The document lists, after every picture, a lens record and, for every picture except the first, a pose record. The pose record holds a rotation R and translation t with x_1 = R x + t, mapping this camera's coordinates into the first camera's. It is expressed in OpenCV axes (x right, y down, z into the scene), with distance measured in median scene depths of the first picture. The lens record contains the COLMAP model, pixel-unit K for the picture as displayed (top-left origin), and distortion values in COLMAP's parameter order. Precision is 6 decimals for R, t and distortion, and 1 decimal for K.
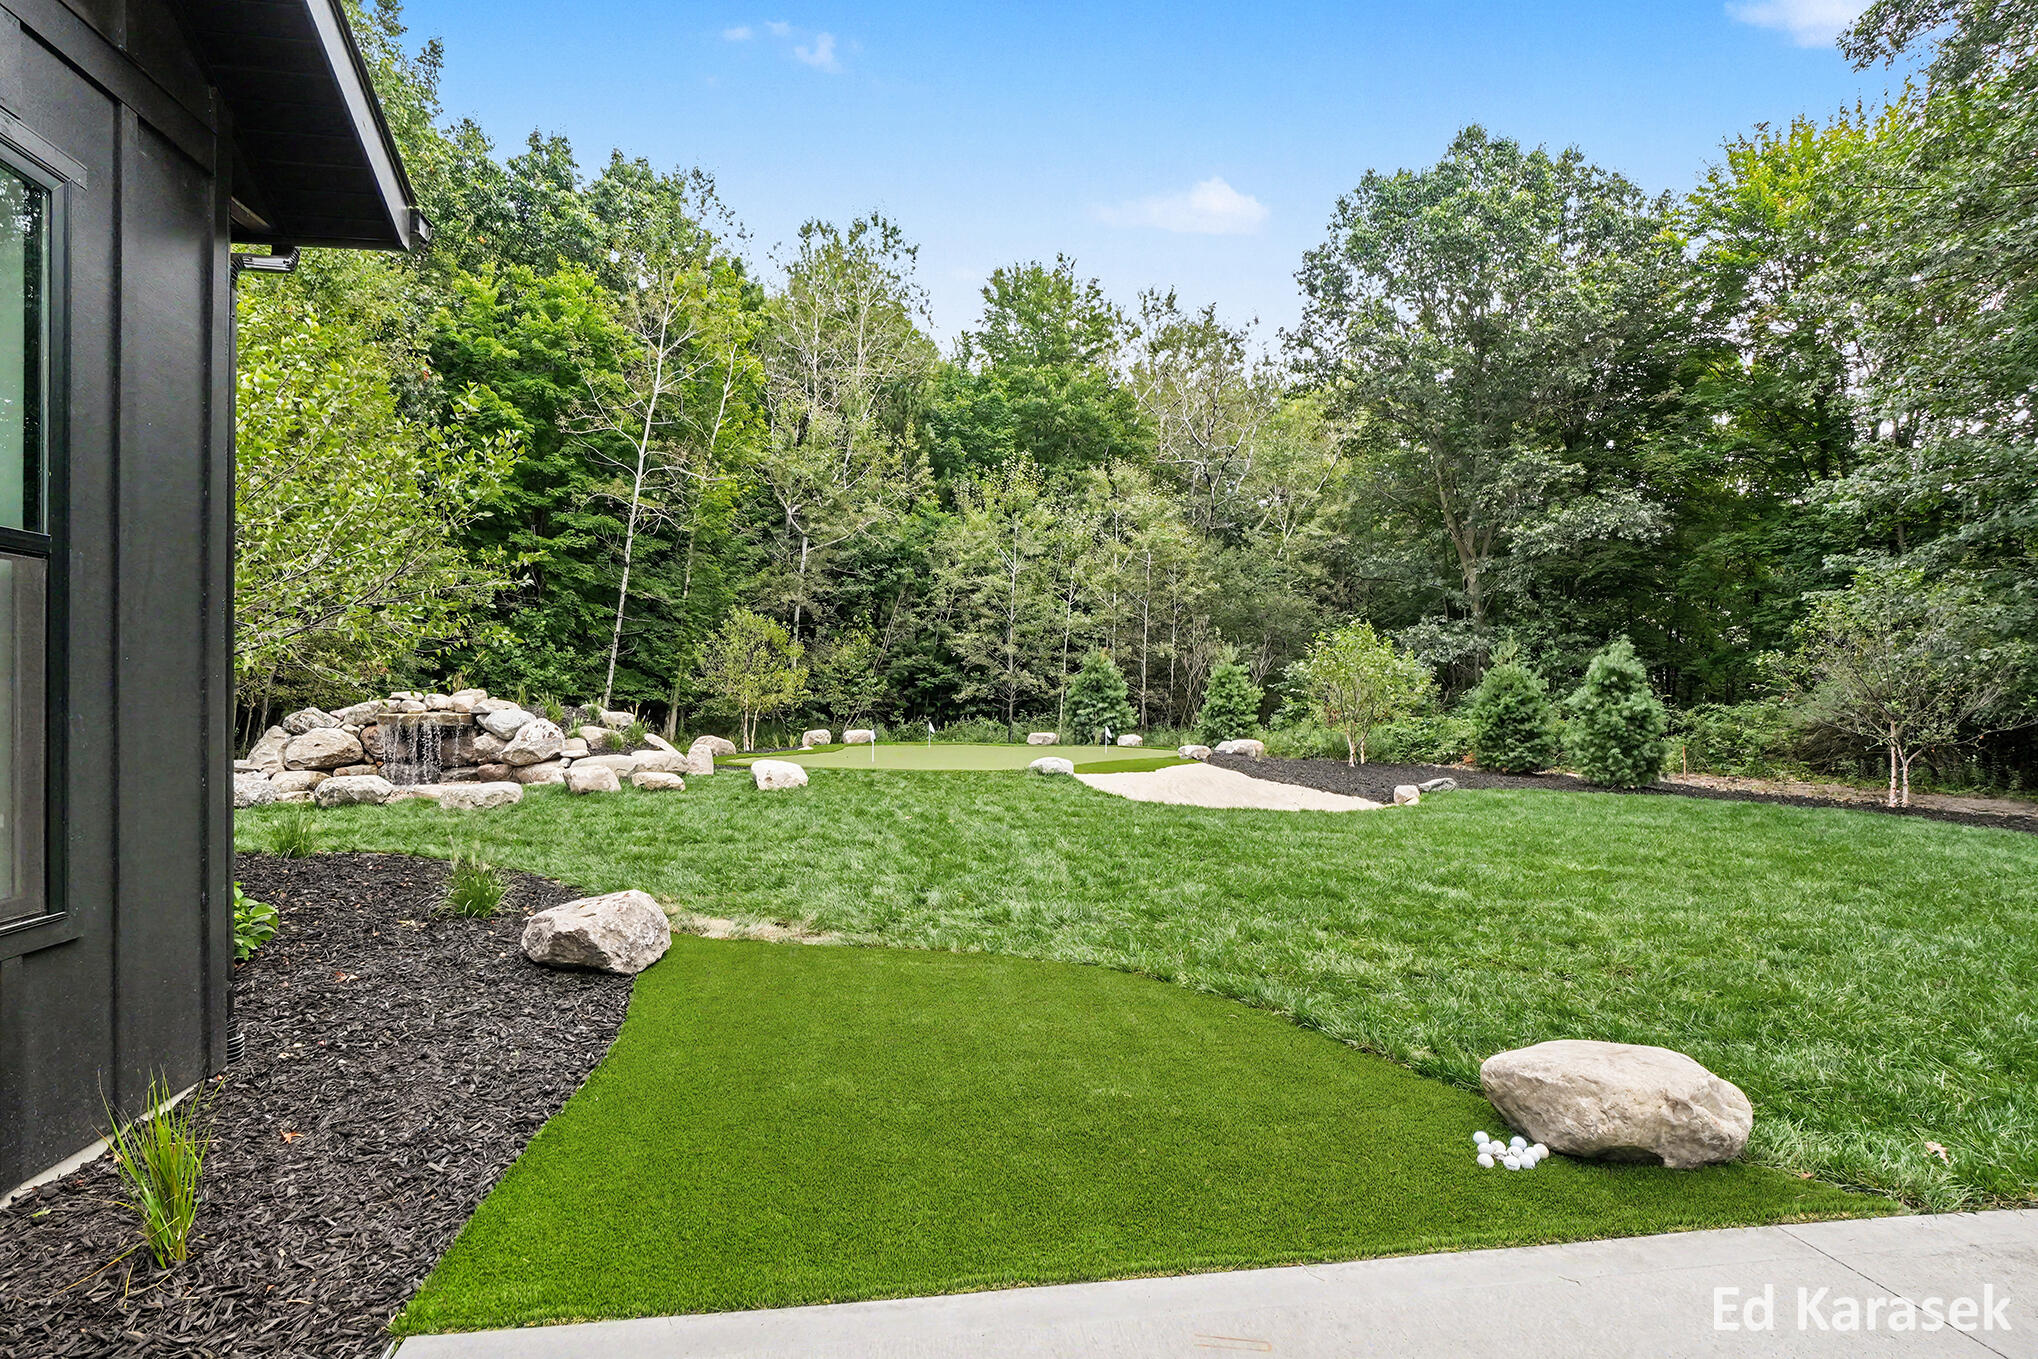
lens RADIAL K [[1126.6, 0, 1021.7], [0, 1126.6, 706.3], [0, 0, 1]] dist [-0.002078, -0.000424]
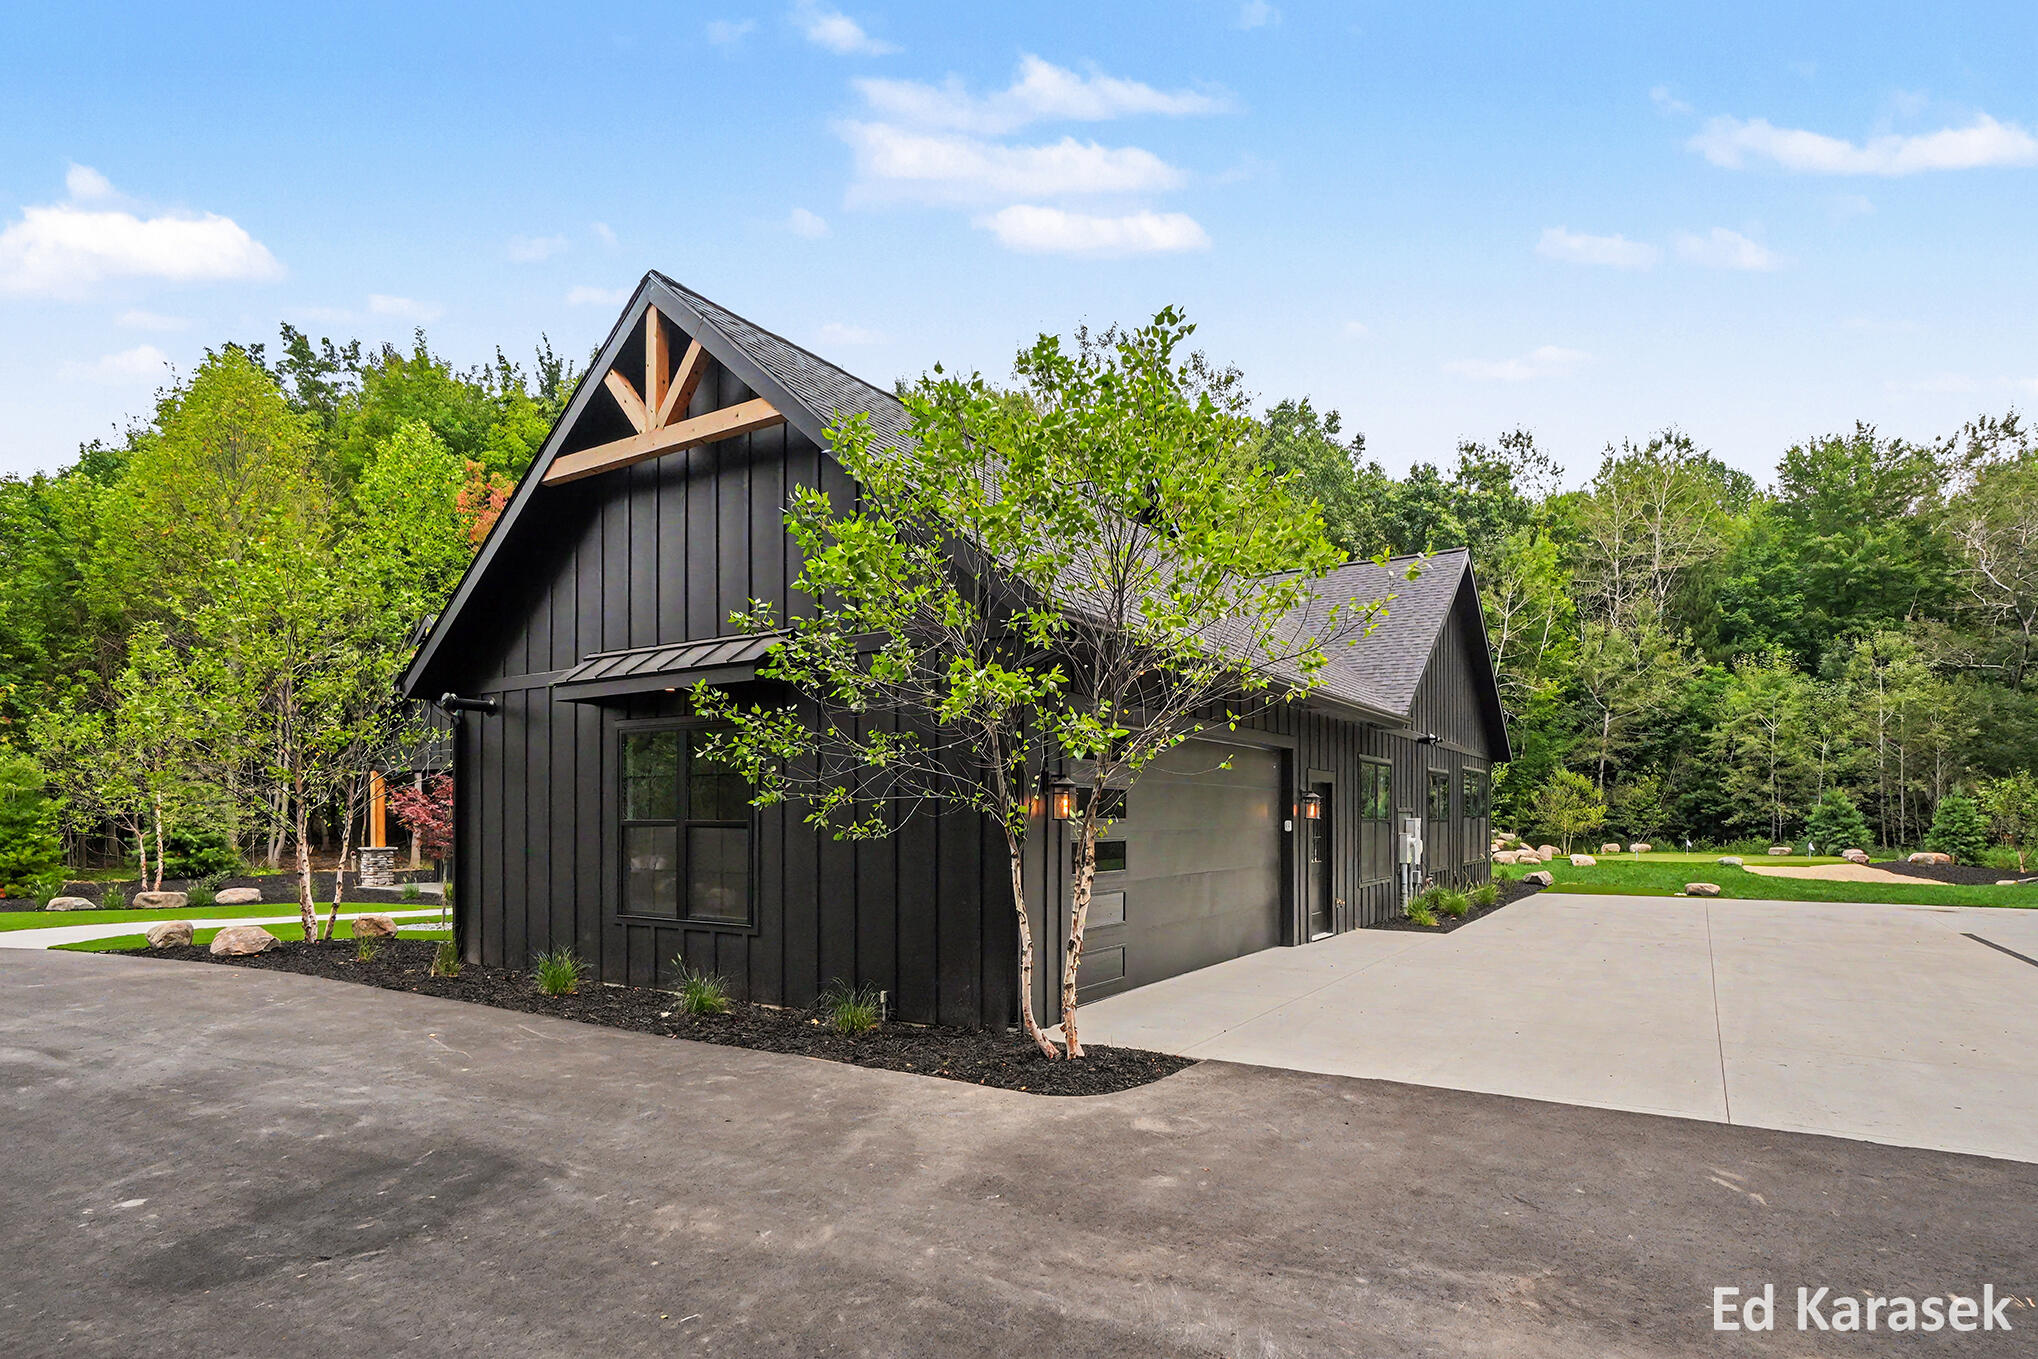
lens RADIAL K [[1116.7, 0, 1021.7], [0, 1116.7, 795.4], [0, 0, 1]] dist [-0.006549, -0.001612]
pose [[0.771196, -0.018412, -0.636331, 0.138333], [0.001848, 0.999642, -0.026685, -0.005811], [0.636595, 0.019403, 0.770954, -0.584841]]
